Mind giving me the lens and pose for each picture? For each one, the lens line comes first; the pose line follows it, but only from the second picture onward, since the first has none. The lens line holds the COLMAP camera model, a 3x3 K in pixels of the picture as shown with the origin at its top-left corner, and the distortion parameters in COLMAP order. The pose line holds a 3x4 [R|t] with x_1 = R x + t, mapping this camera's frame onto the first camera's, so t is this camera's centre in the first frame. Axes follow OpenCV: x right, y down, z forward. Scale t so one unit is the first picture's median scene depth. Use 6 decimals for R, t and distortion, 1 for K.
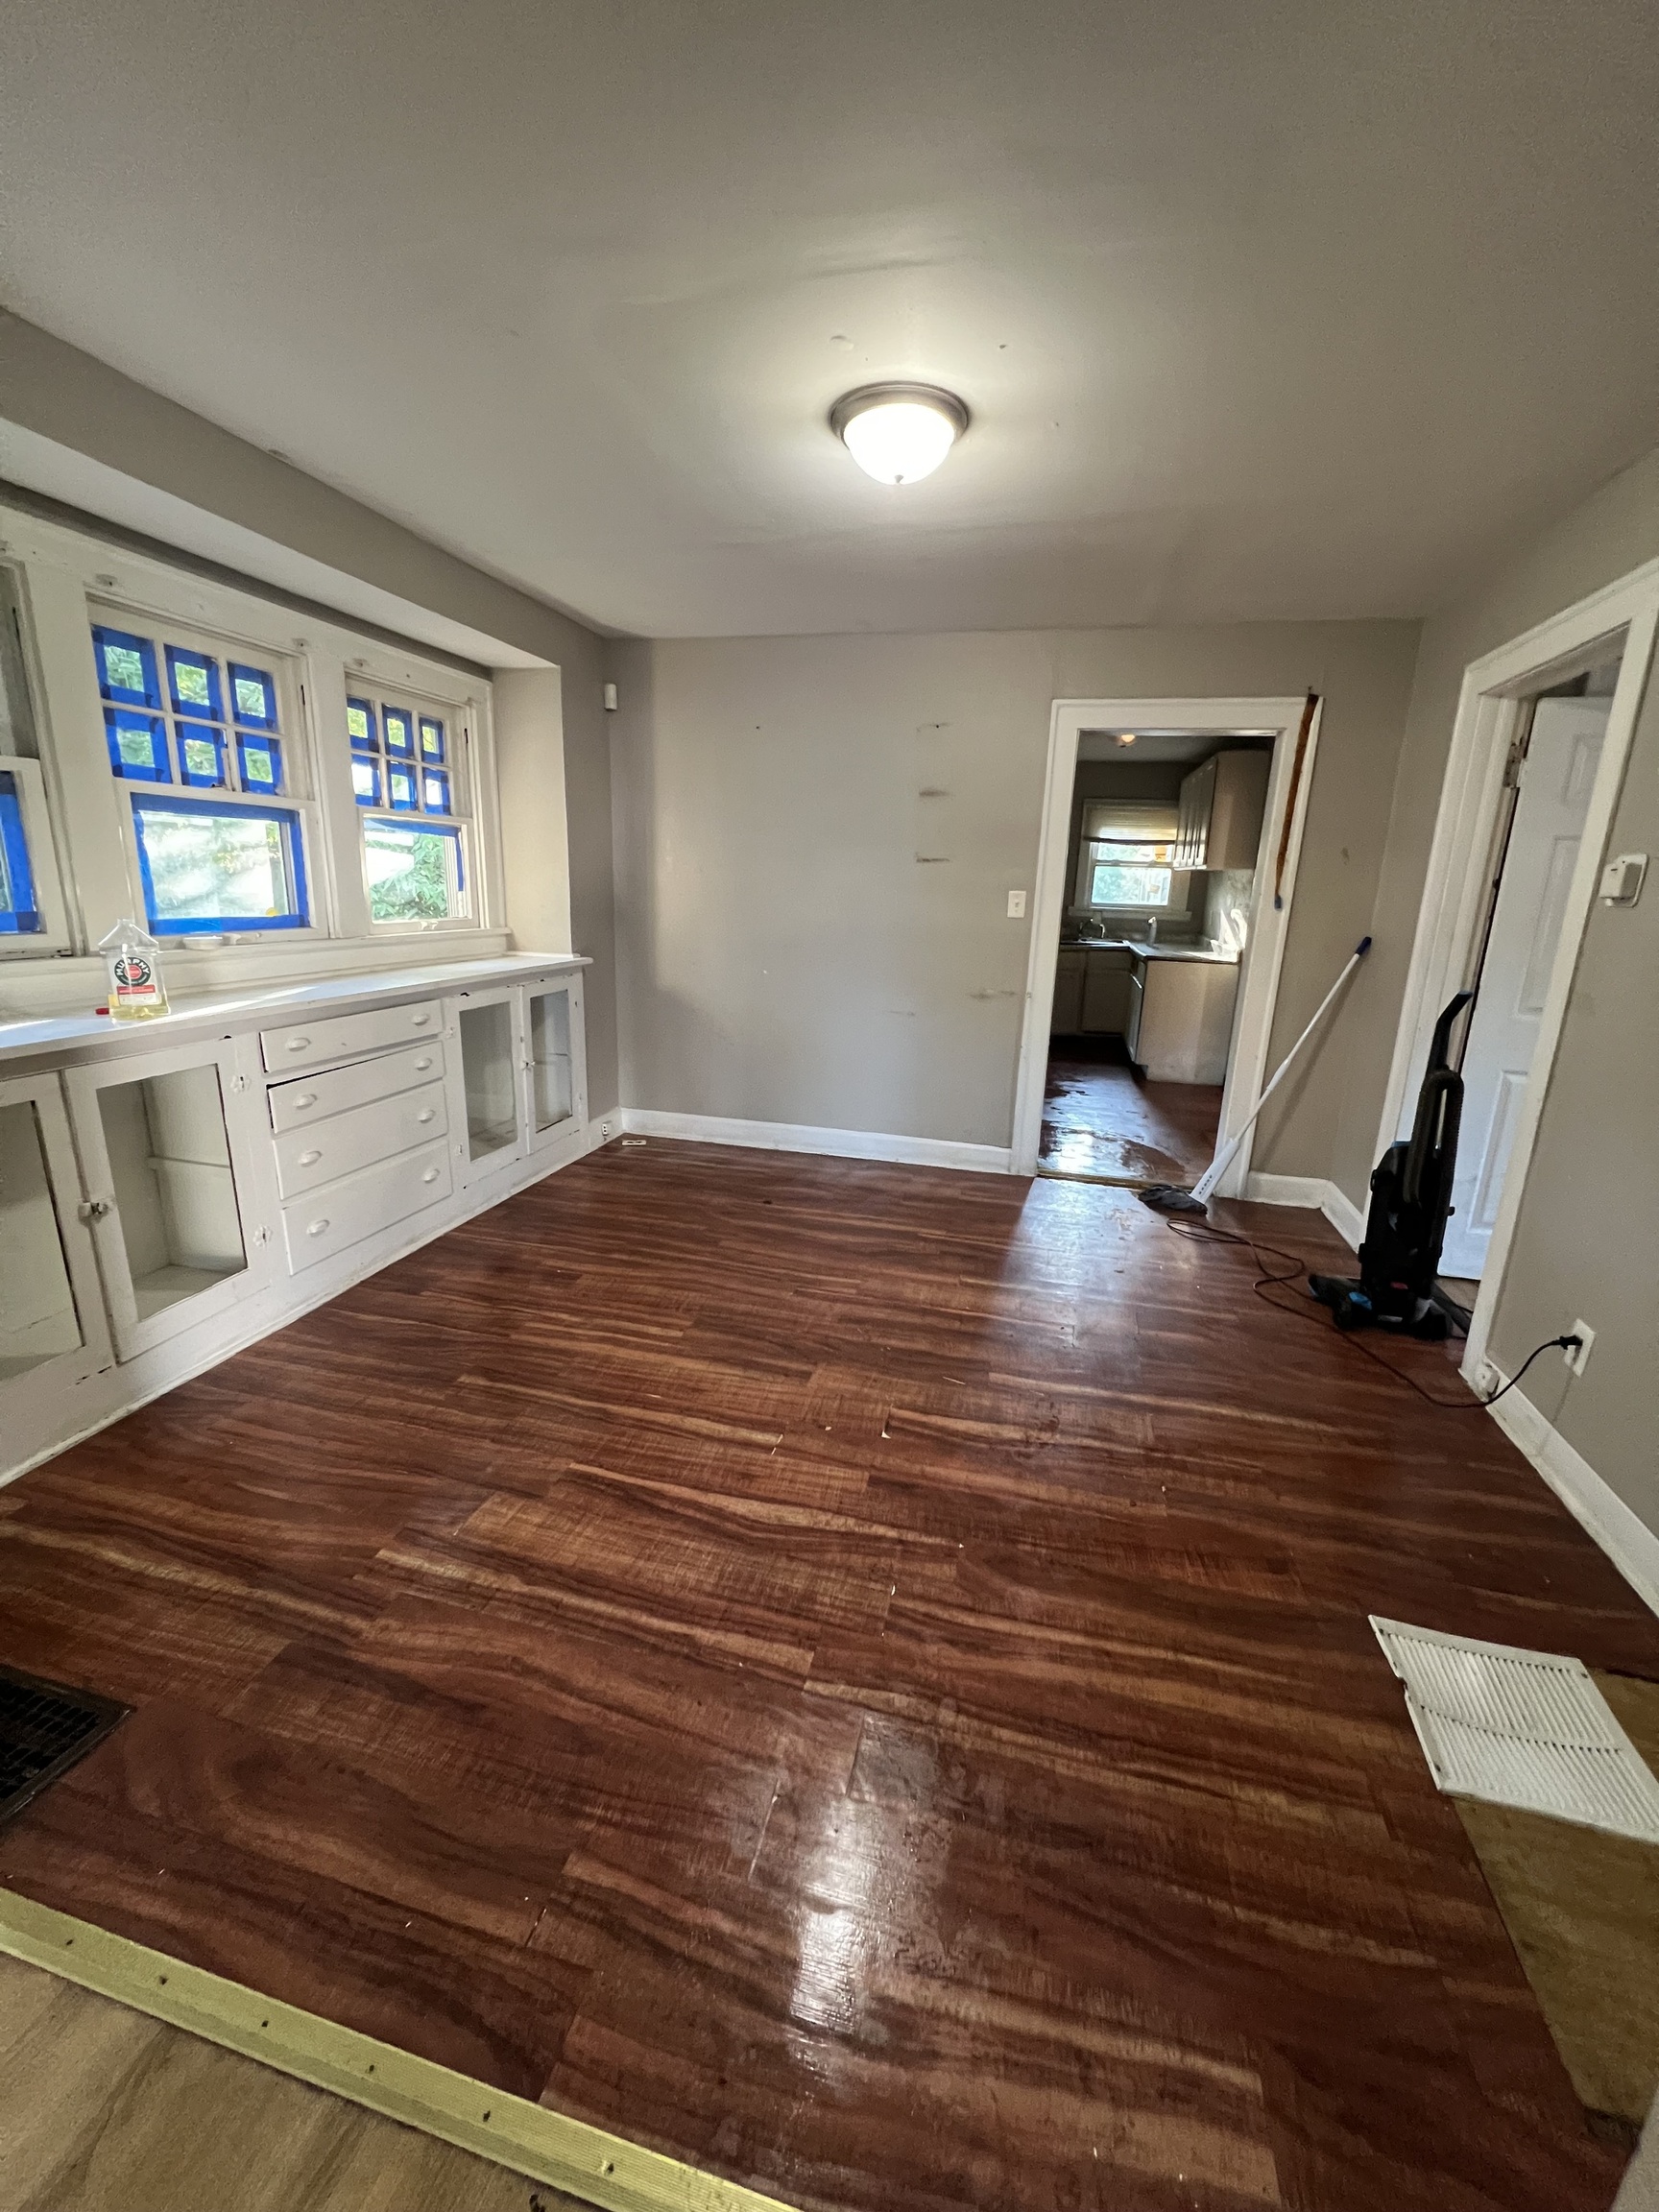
lens RADIAL K [[887.4, 0, 837.1], [0, 887.4, 1101.0], [0, 0, 1]] dist [0.002303, 0.000202]
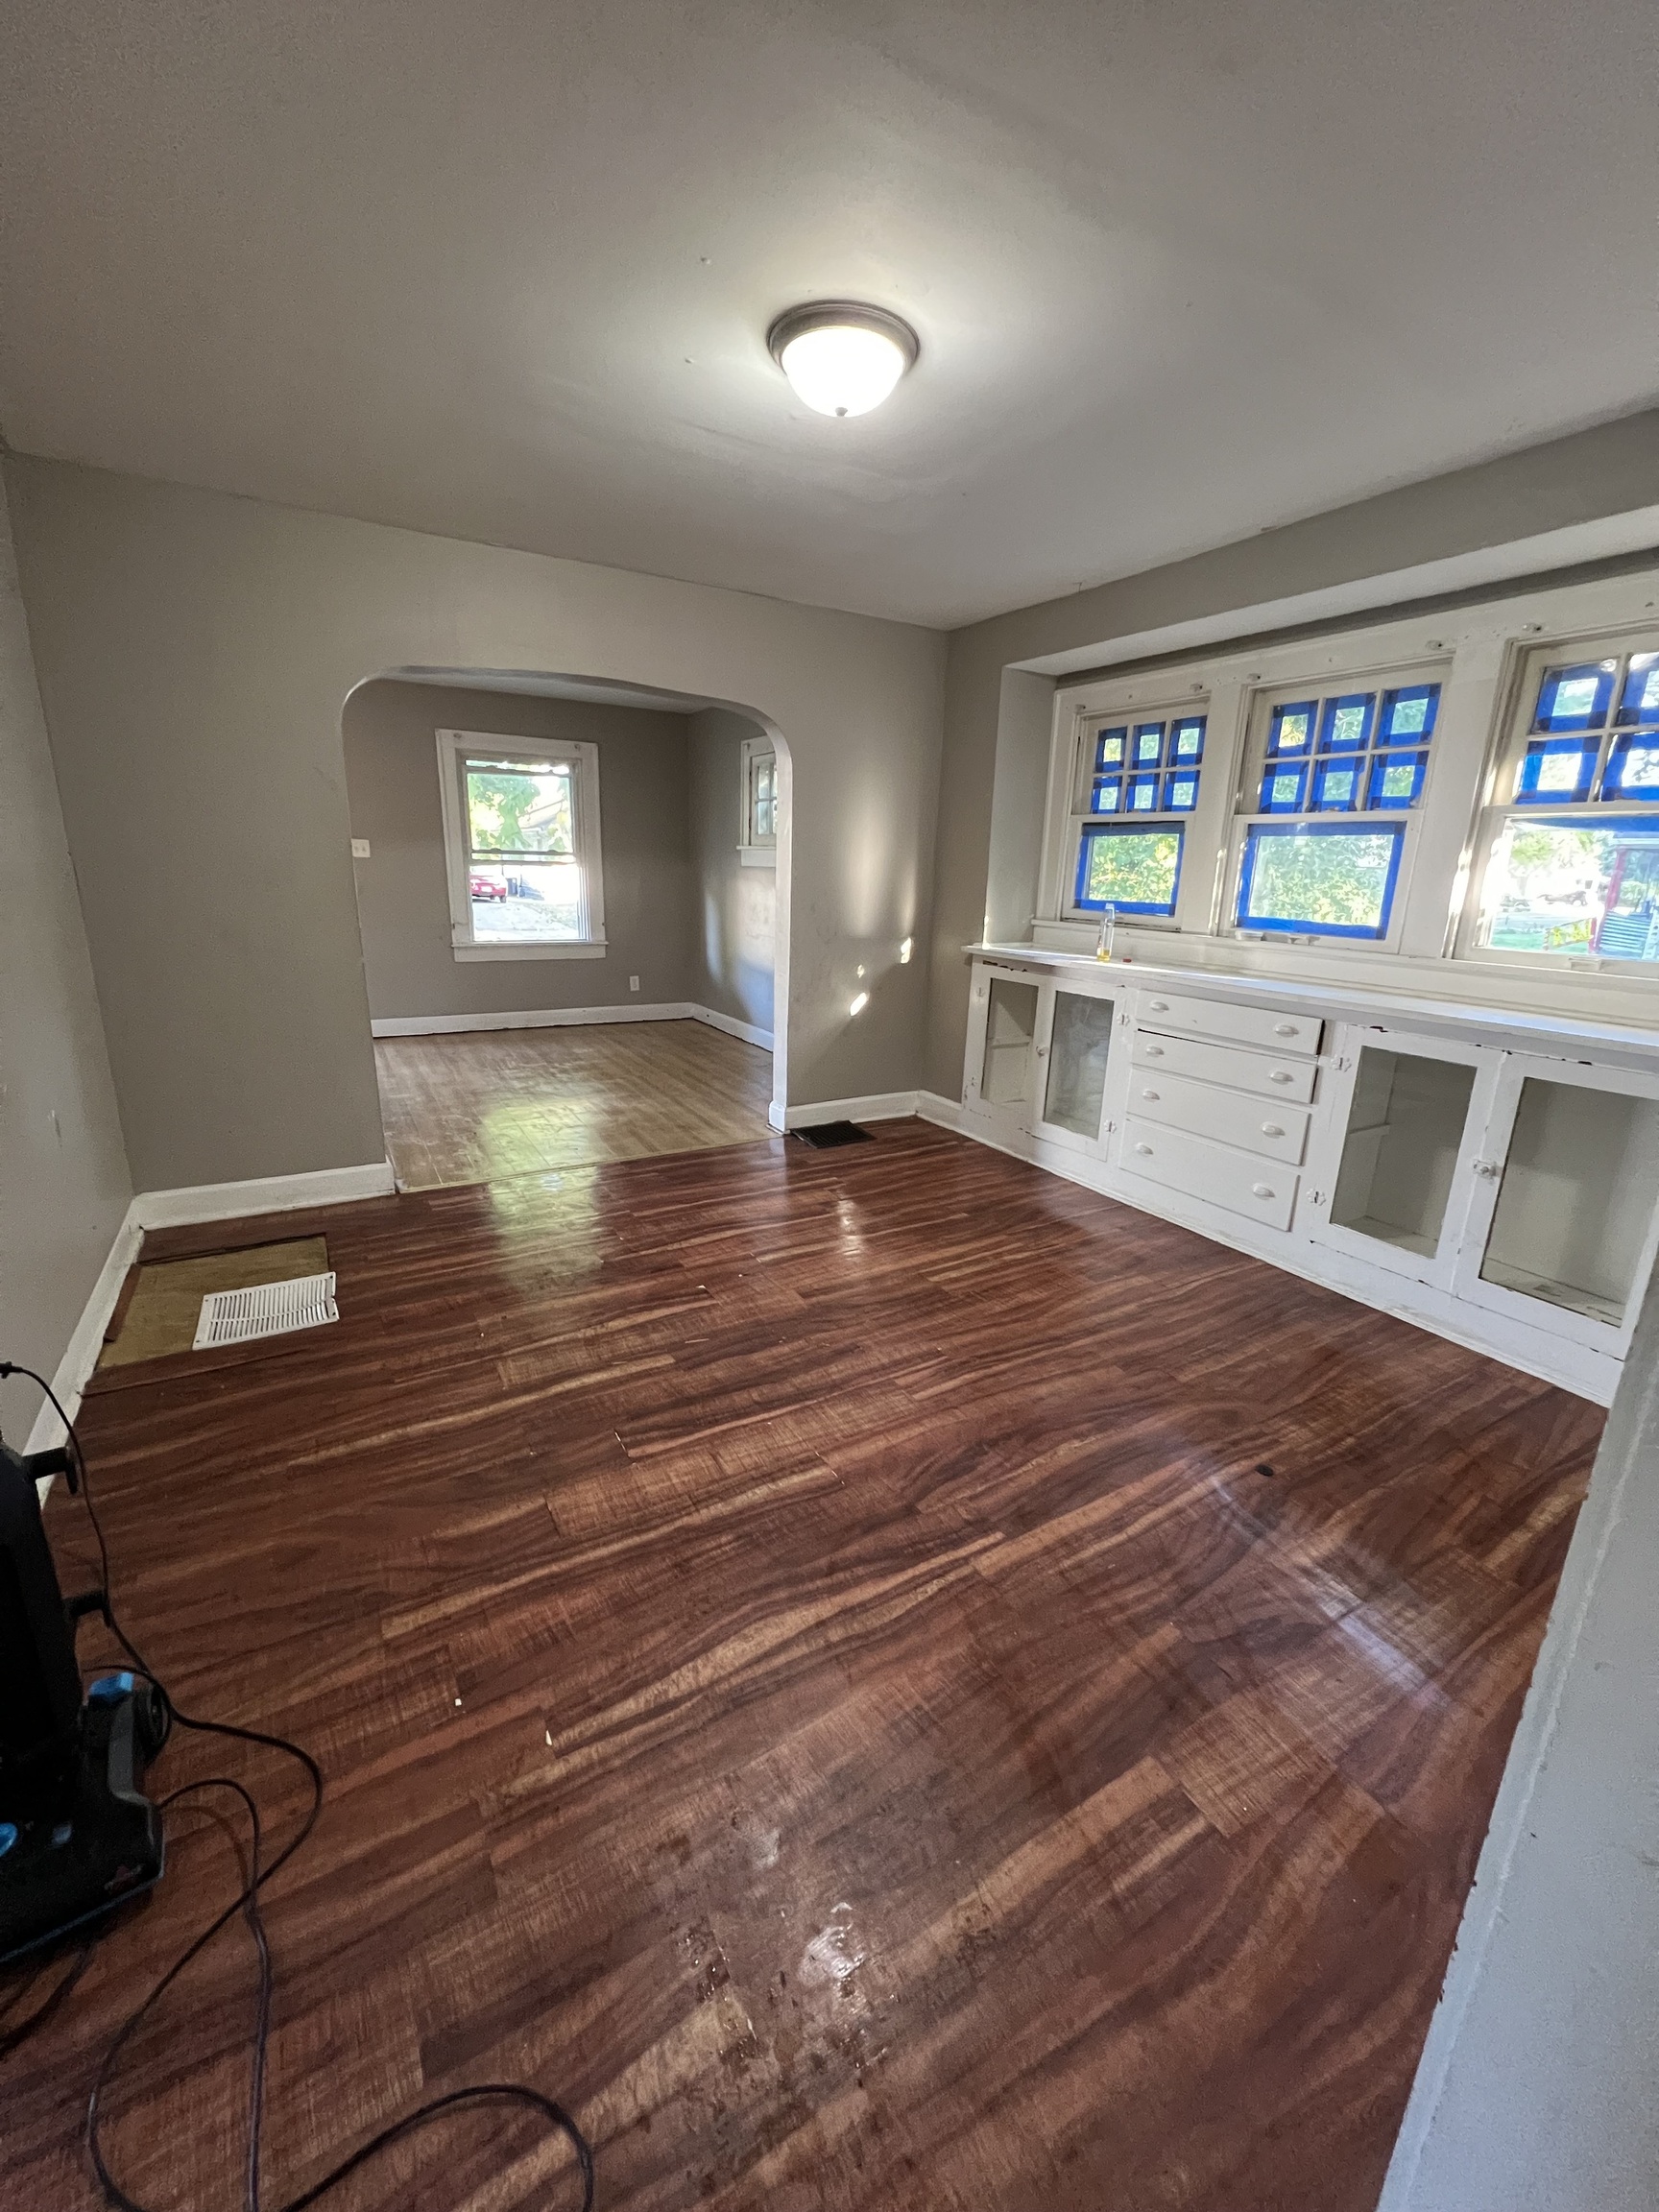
lens RADIAL K [[887.4, 0, 826.0], [0, 887.4, 1102.5], [0, 0, 1]] dist [0.002303, 0.000202]
pose [[-0.716939, 0.127683, -0.685344, 0.677591], [-0.222082, 0.890037, 0.398138, -0.359216], [0.660817, 0.437643, -0.609746, 1.574794]]
